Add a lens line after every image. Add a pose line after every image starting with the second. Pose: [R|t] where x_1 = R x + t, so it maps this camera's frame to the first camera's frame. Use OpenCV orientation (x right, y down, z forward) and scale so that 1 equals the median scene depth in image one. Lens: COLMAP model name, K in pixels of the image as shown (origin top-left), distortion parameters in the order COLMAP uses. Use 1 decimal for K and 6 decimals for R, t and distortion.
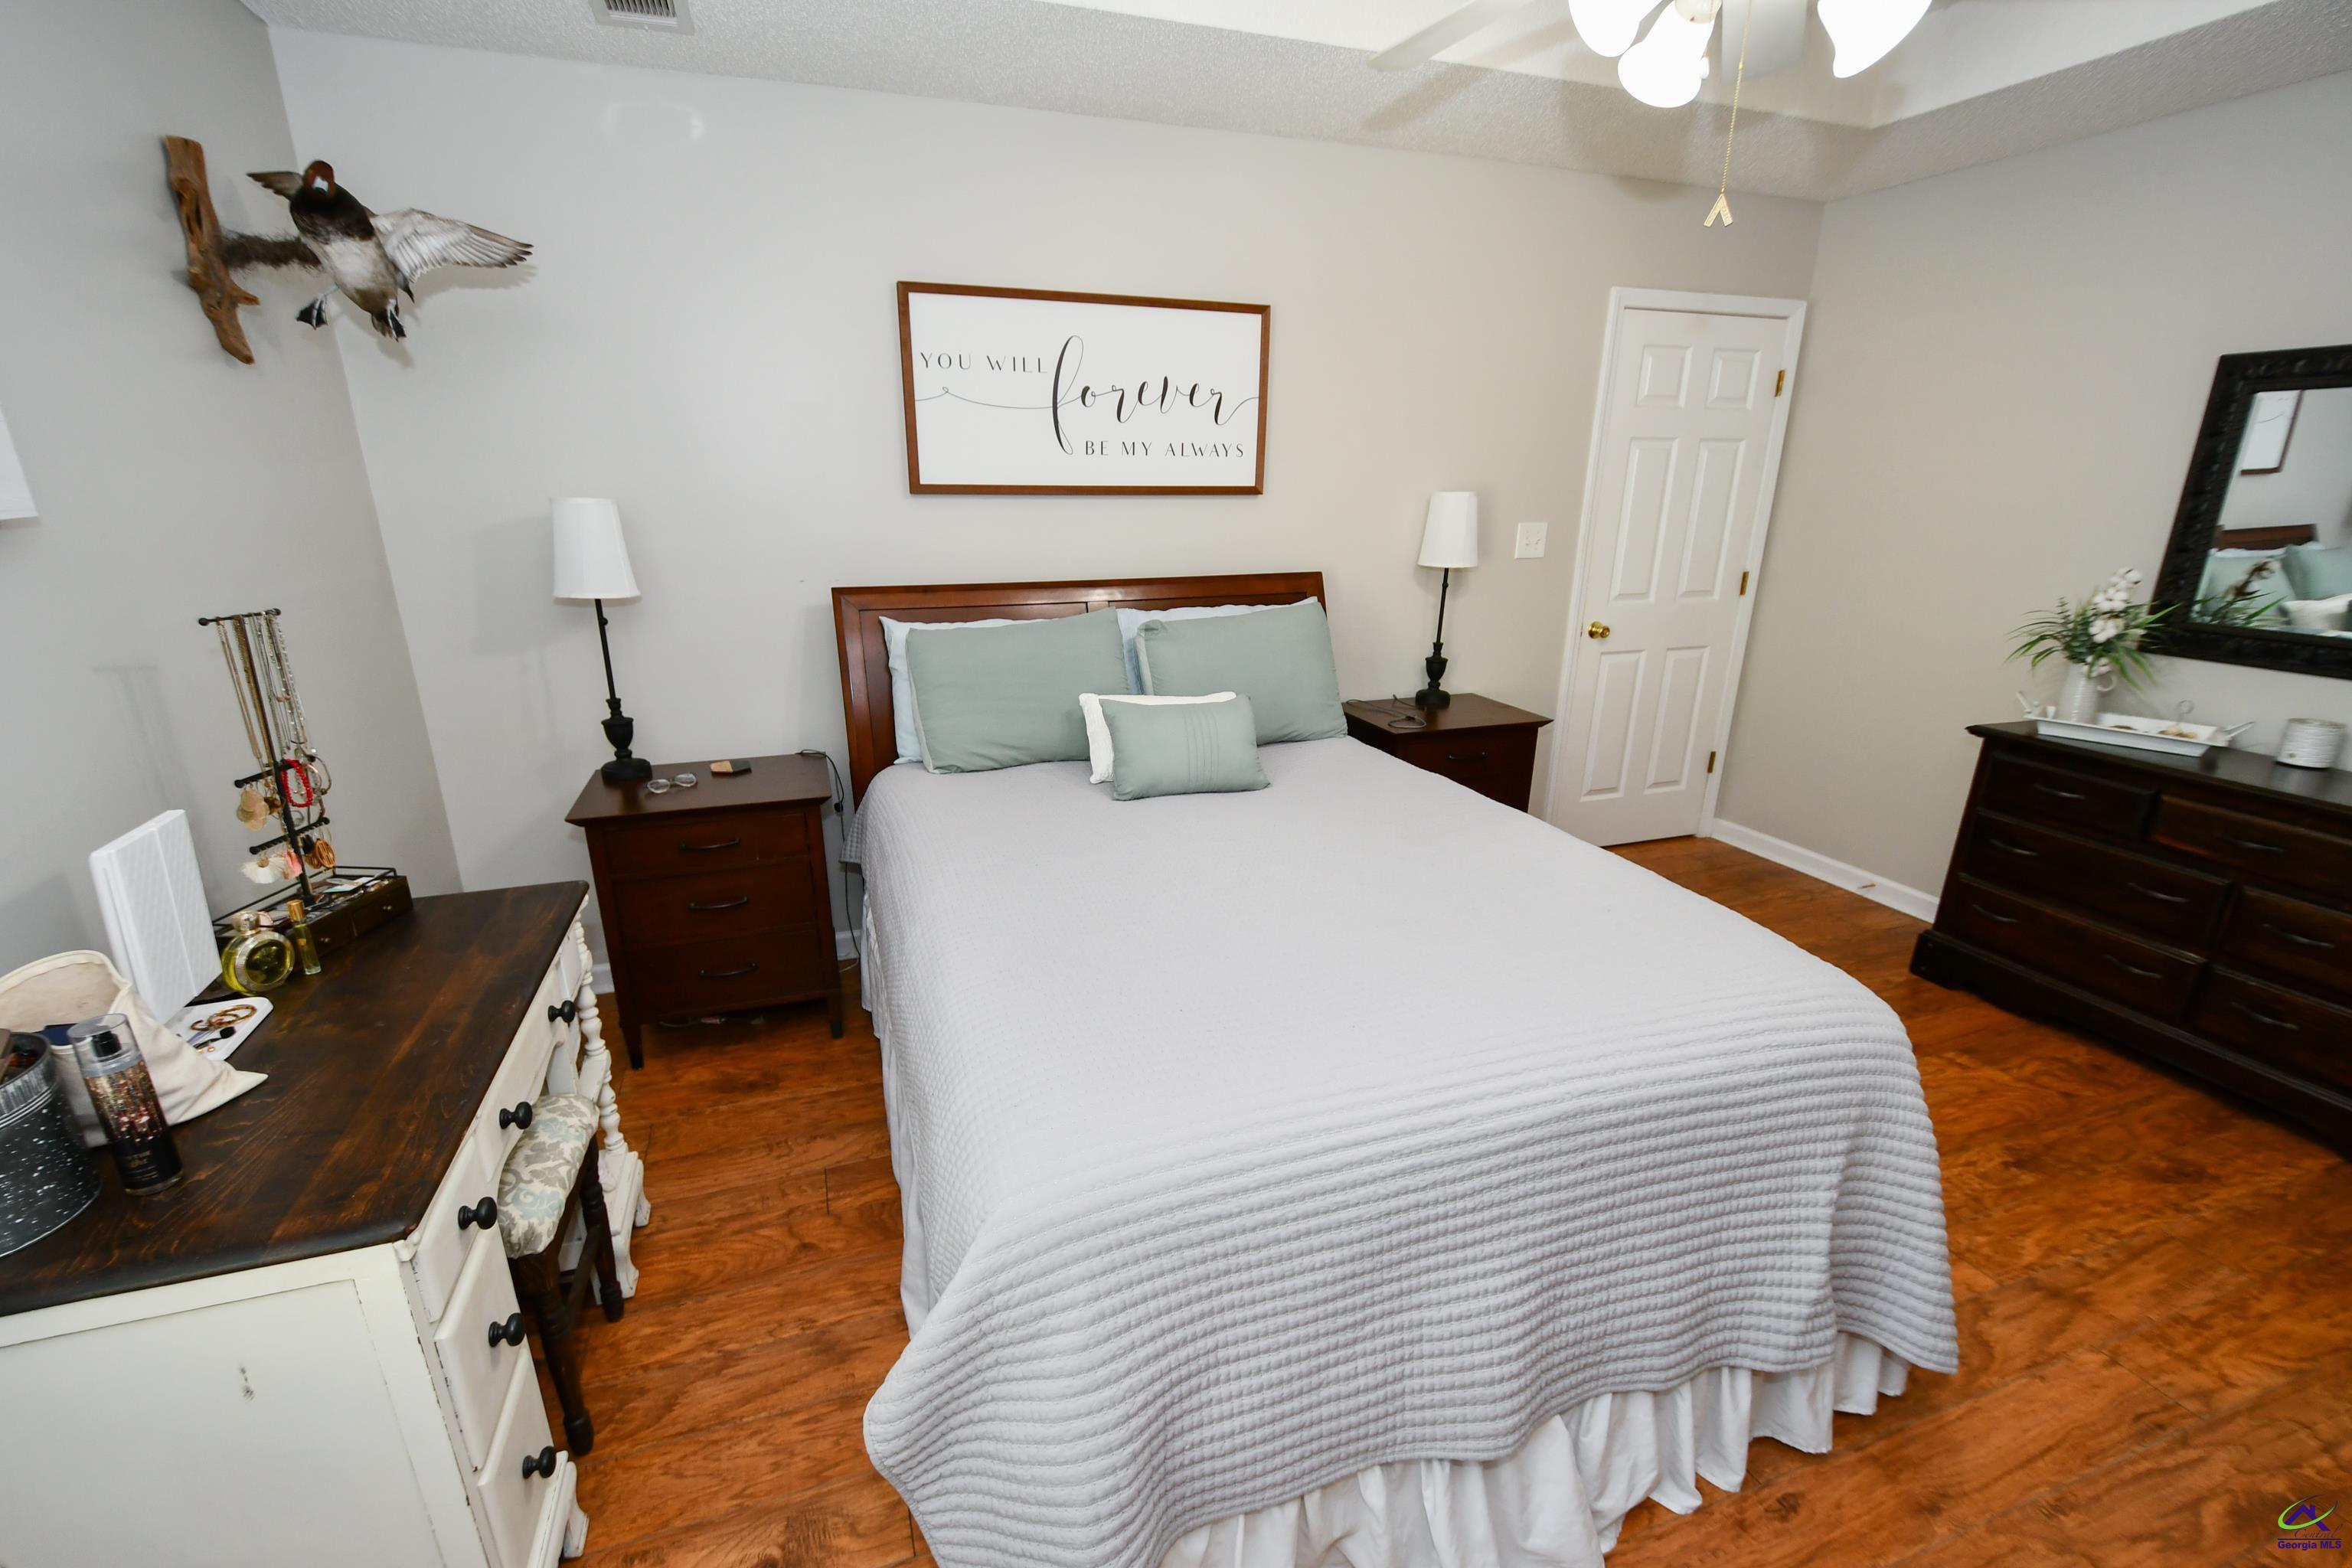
lens RADIAL K [[1028.7, 0, 1153.9], [0, 1028.7, 809.2], [0, 0, 1]] dist [0.004209, -0.006499]
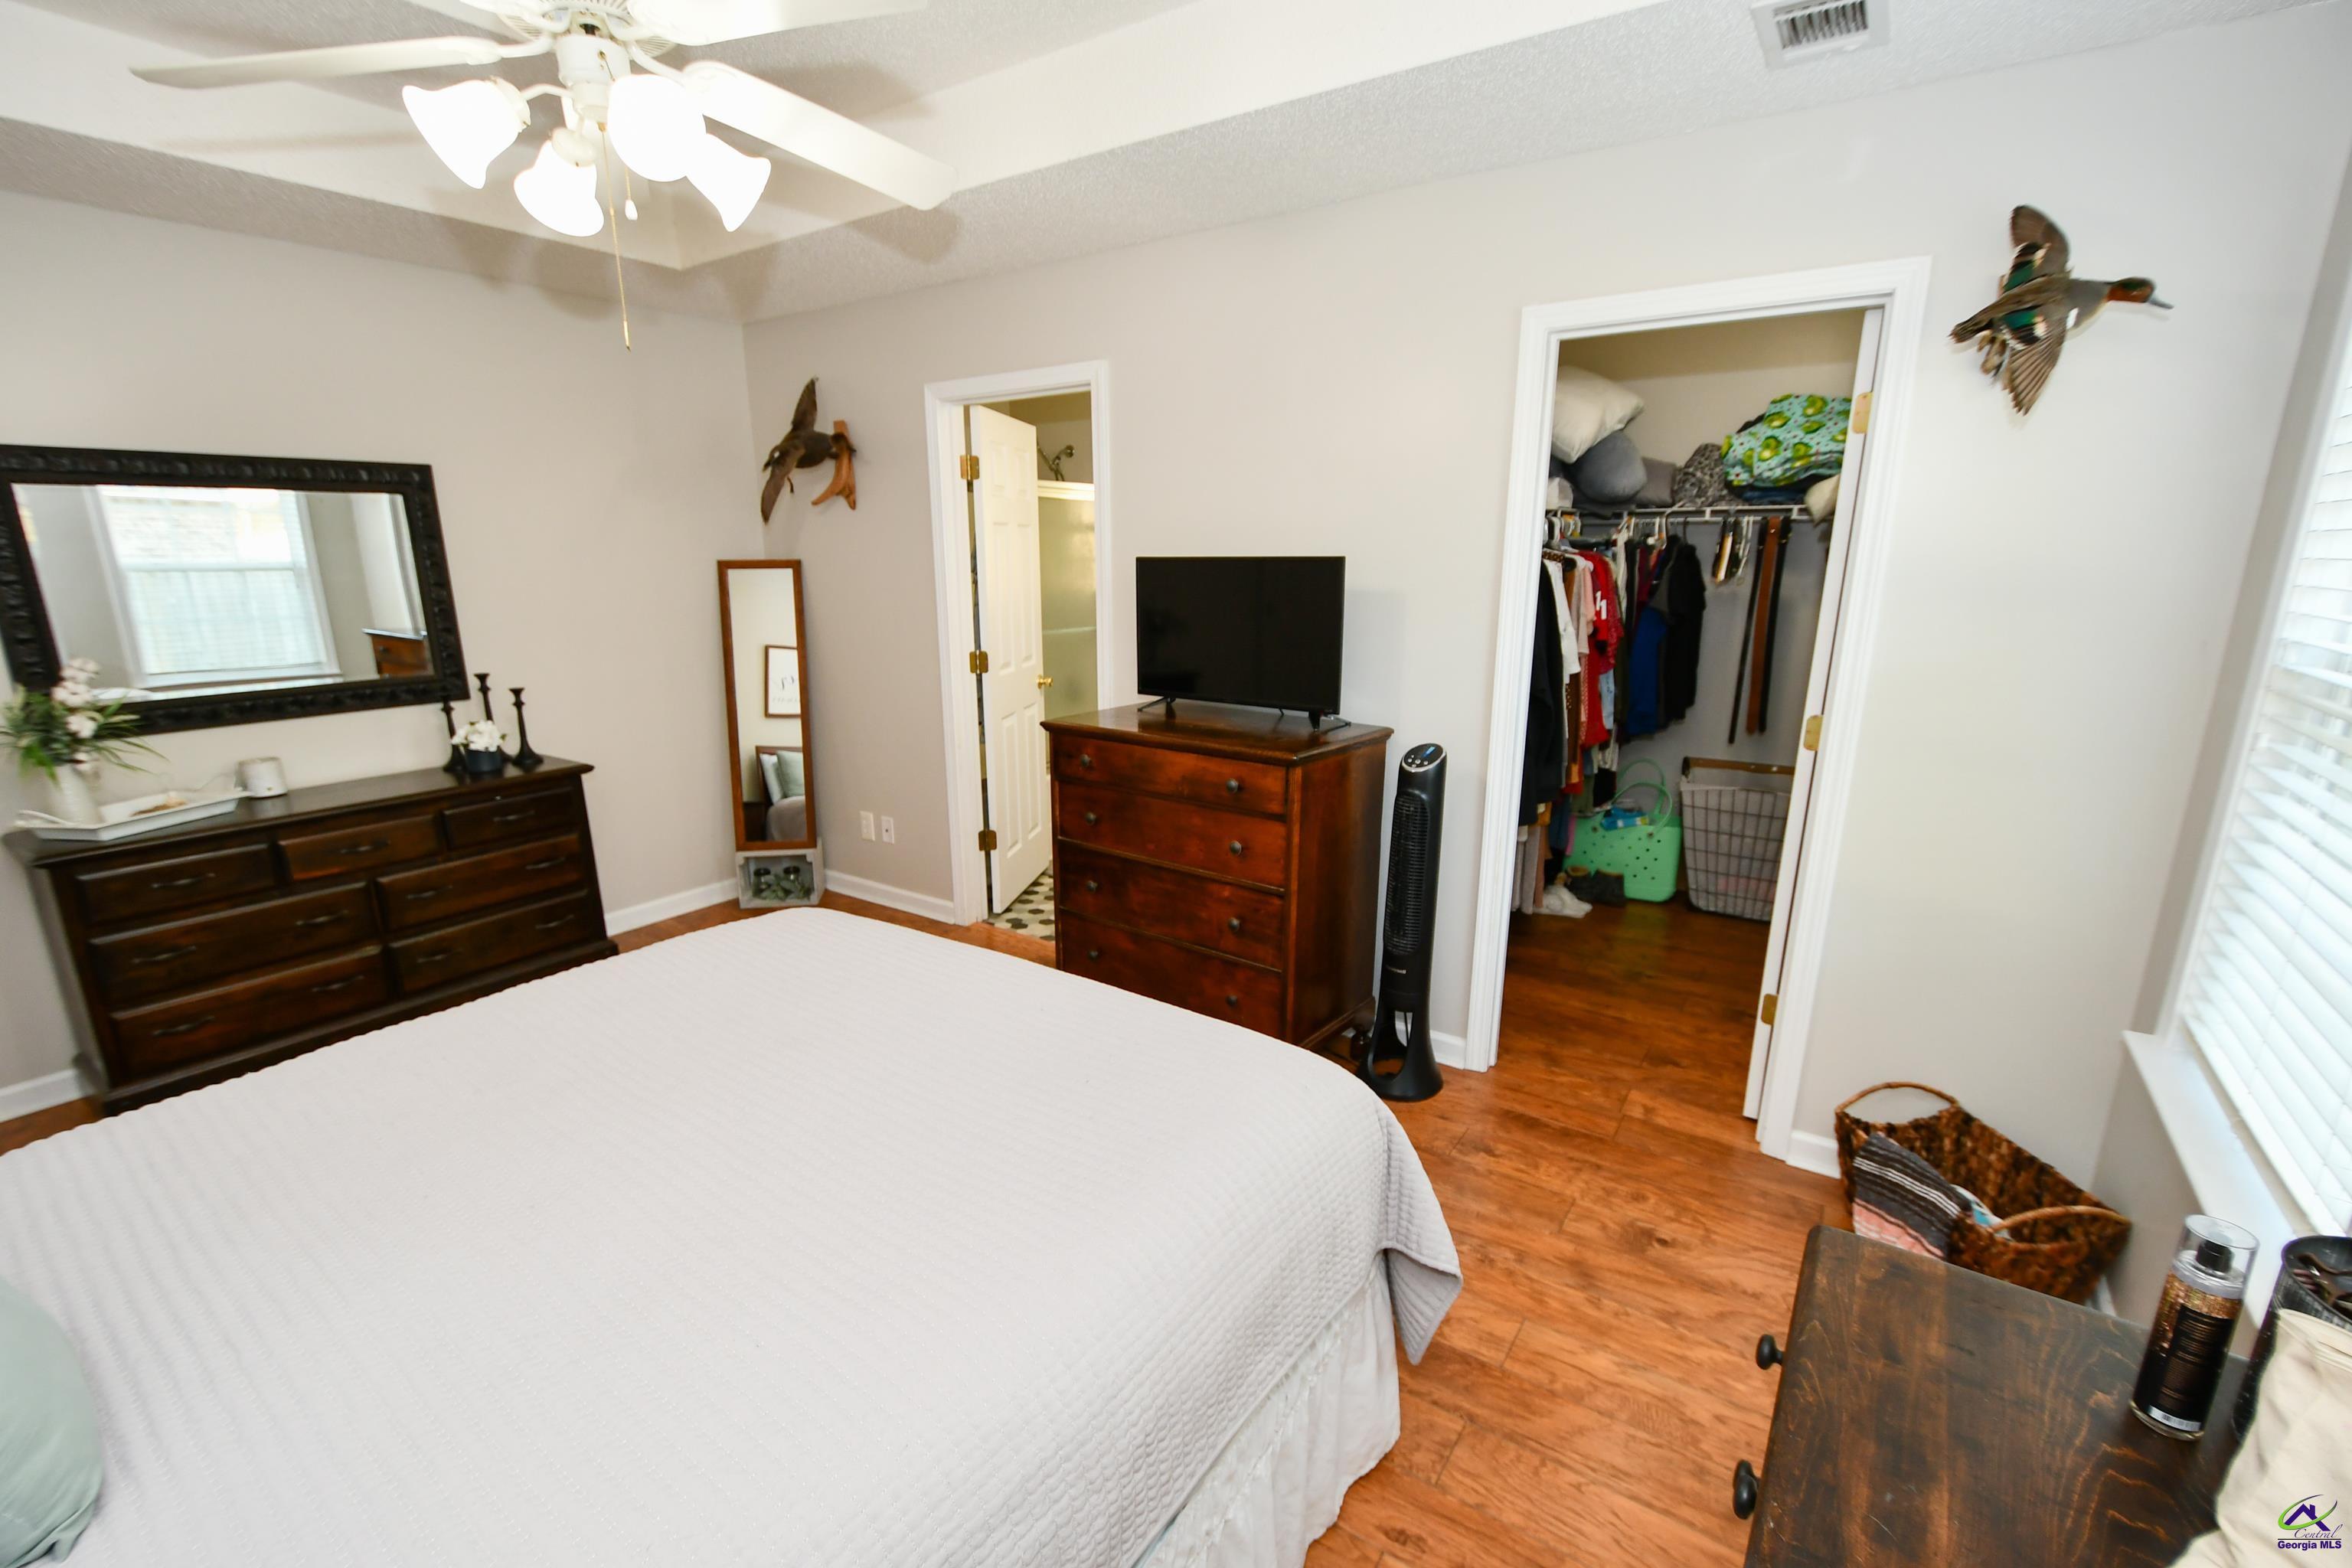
lens RADIAL K [[1028.7, 0, 1167.2], [0, 1028.7, 802.7], [0, 0, 1]] dist [0.004209, -0.006499]
pose [[-0.604437, -0.191921, 0.773190, -0.406447], [0.247757, 0.877133, 0.411405, -0.241849], [-0.757148, 0.440232, -0.482622, 0.703205]]
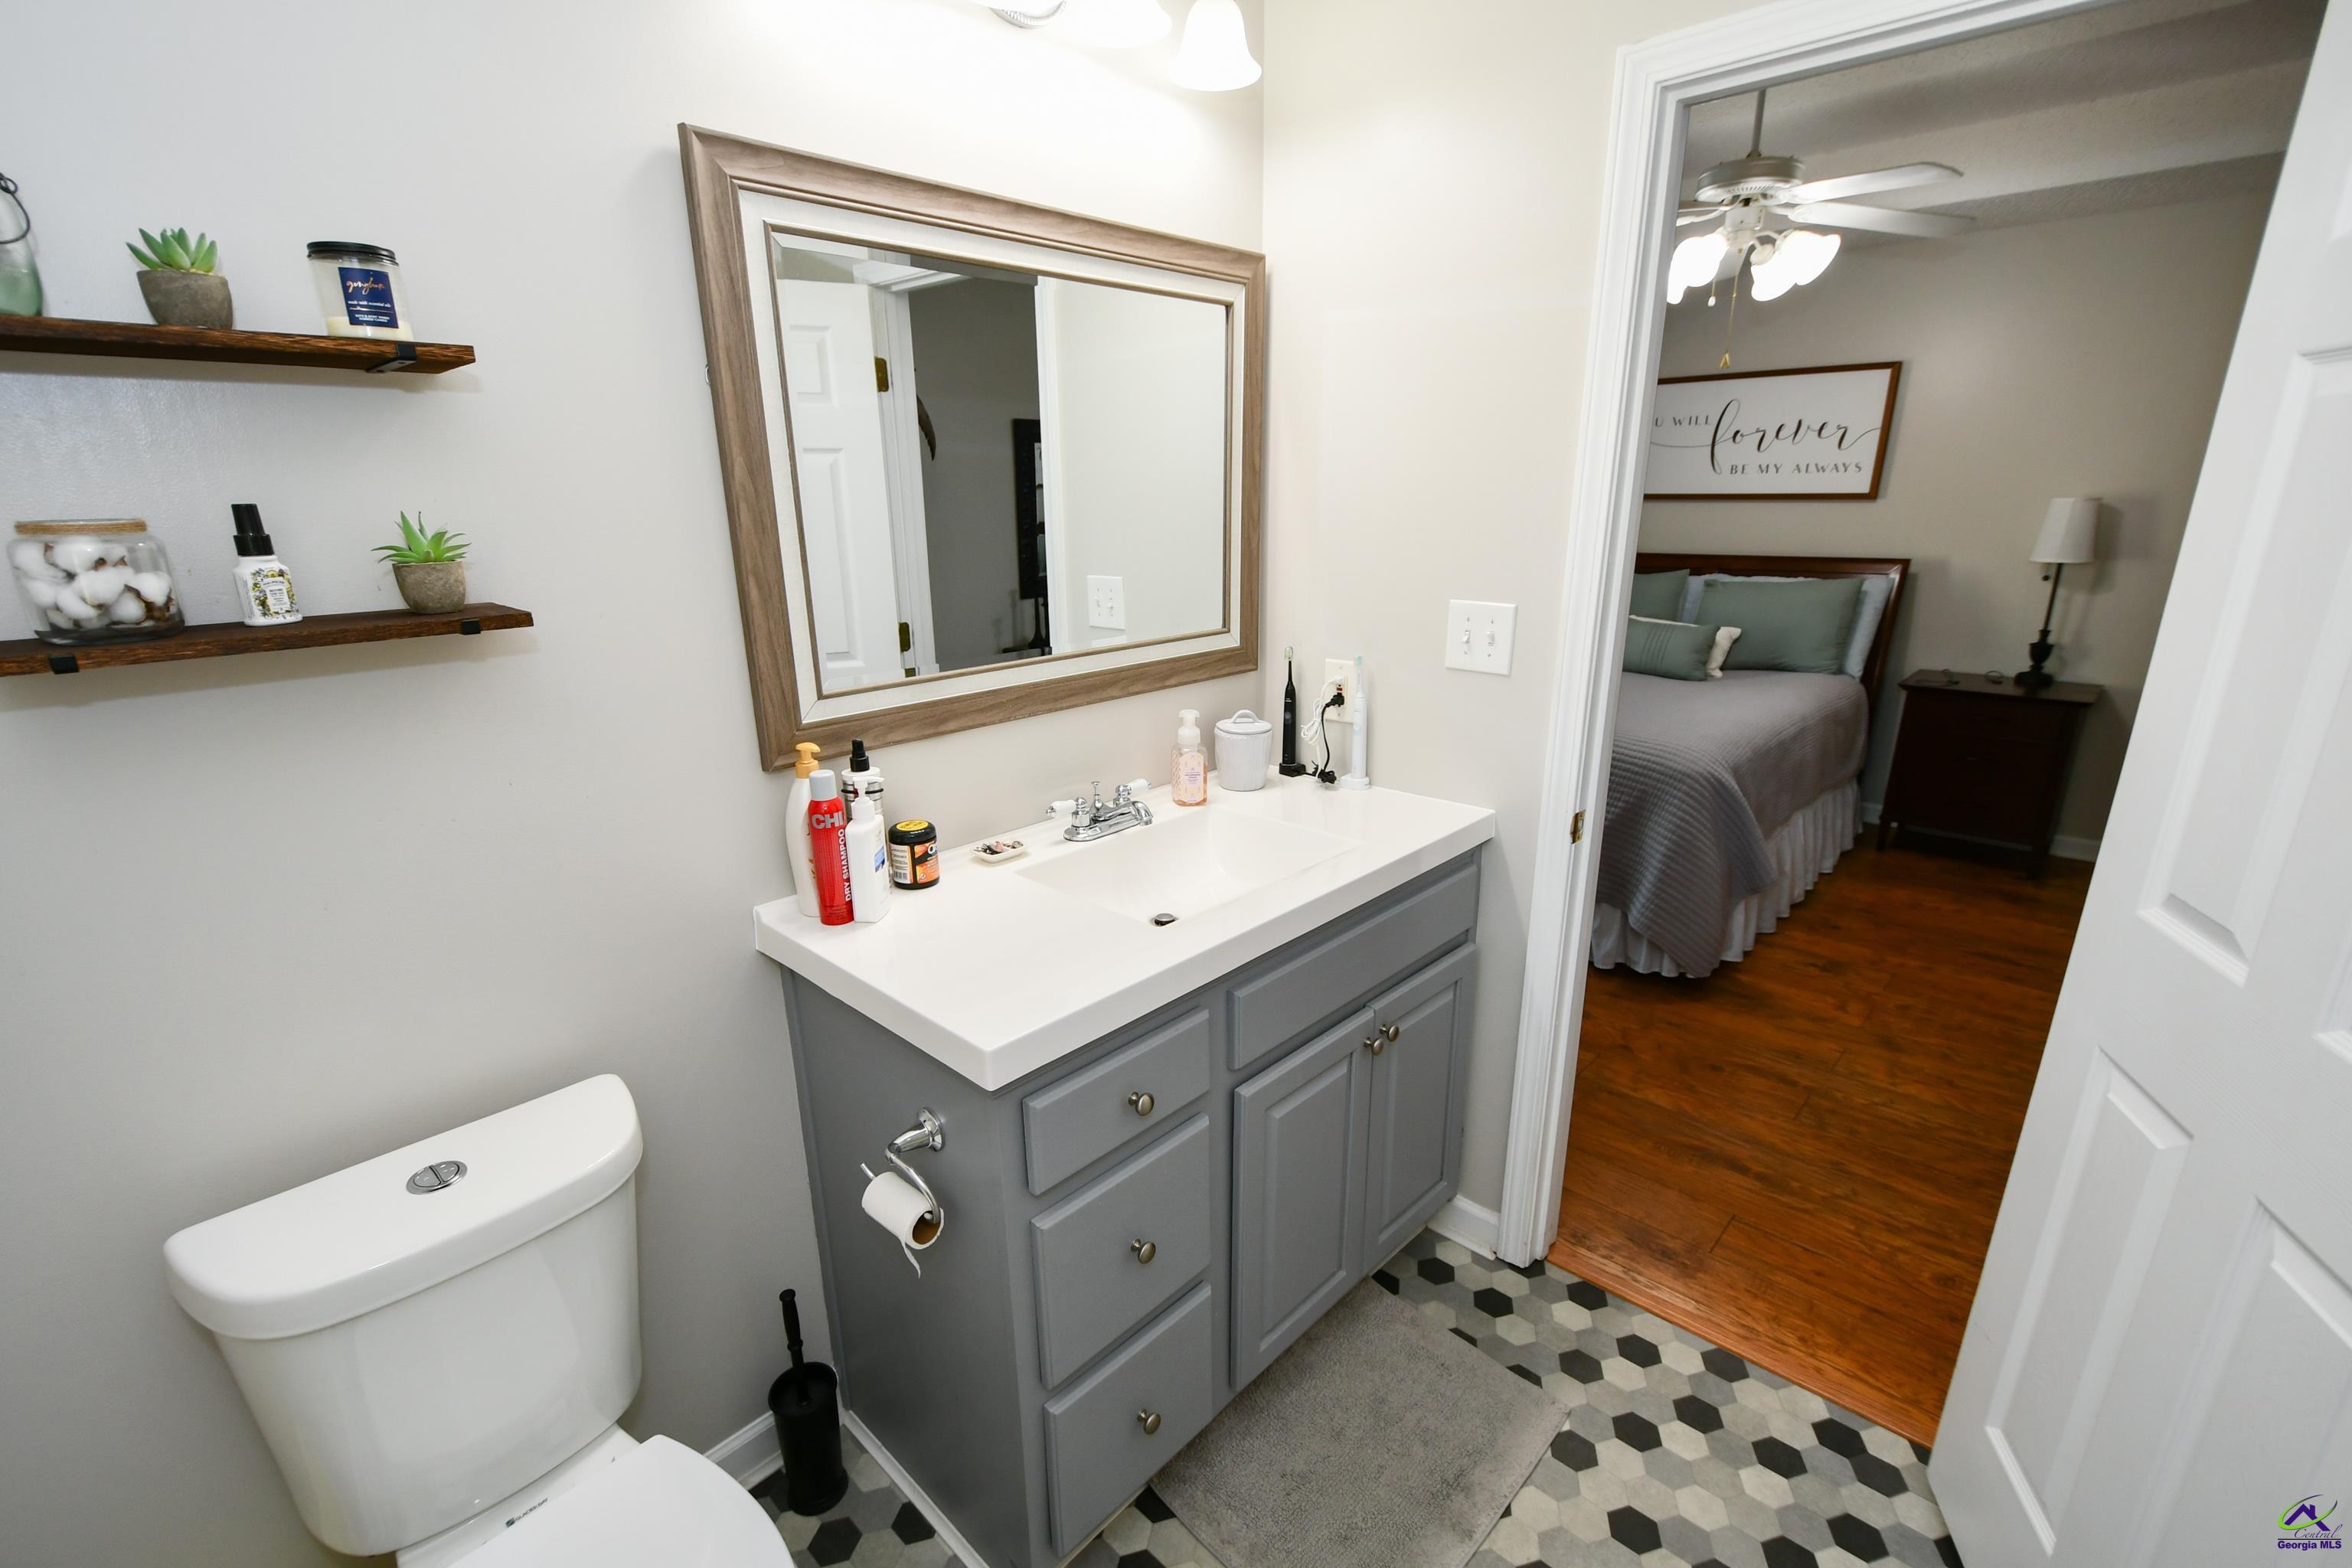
lens RADIAL K [[1028.7, 0, 1155.4], [0, 1028.7, 793.6], [0, 0, 1]] dist [0.004209, -0.006499]
pose [[0.444322, 0.244065, -0.861981, 1.080225], [-0.261854, 0.955537, 0.135577, 0.142189], [0.856744, 0.165473, 0.488476, -0.450389]]
